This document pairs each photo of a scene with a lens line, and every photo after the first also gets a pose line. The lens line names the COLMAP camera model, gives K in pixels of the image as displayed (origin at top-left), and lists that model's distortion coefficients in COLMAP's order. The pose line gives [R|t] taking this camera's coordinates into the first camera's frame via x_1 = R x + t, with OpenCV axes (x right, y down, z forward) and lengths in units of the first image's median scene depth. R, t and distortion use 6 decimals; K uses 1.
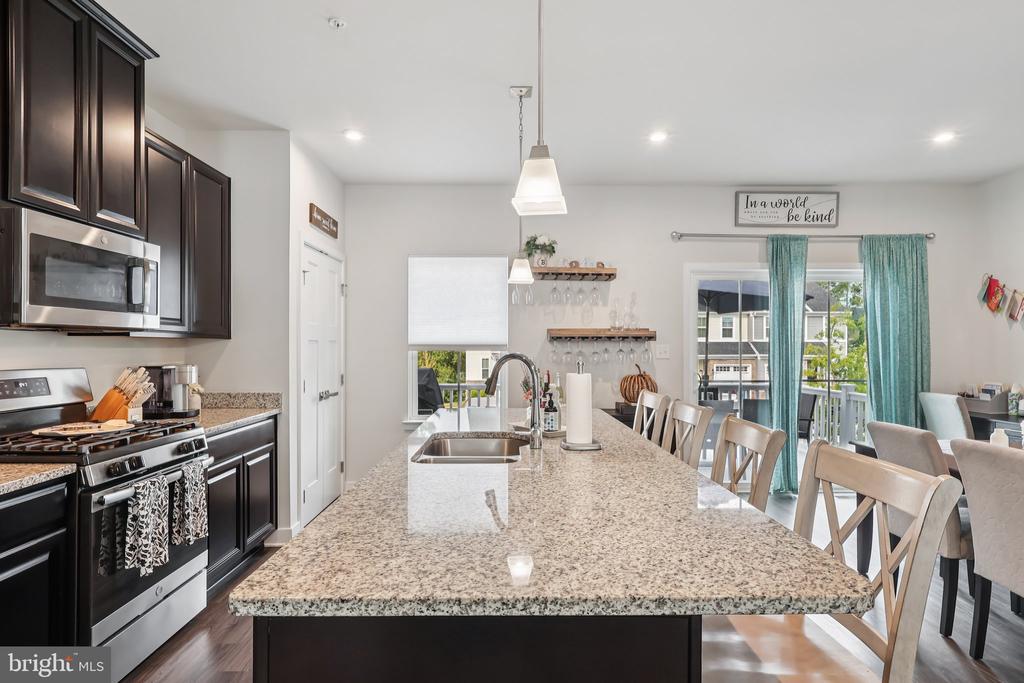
lens RADIAL K [[553.4, 0, 509.5], [0, 553.4, 343.2], [0, 0, 1]] dist [0.000820, 0.000013]
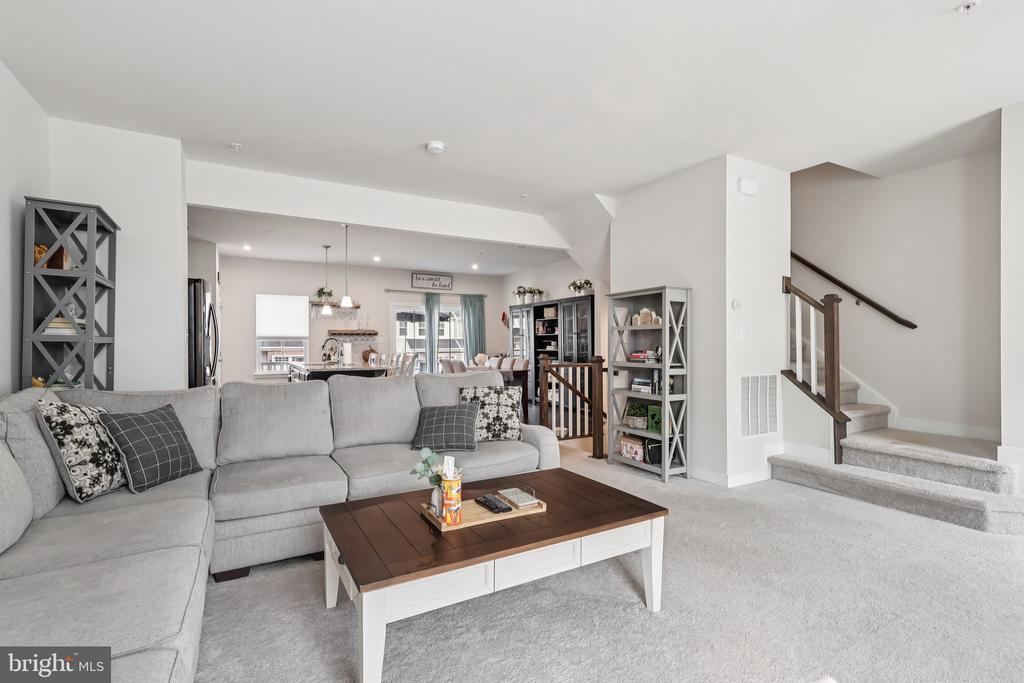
lens RADIAL K [[468.9, 0, 507.3], [0, 468.9, 341.0], [0, 0, 1]] dist [-0.000155, 0.000095]
pose [[0.876461, -0.000648, 0.481473, -0.204124], [0.000048, 0.999999, 0.001259, 0.016464], [-0.481473, -0.001080, 0.876460, -0.971782]]
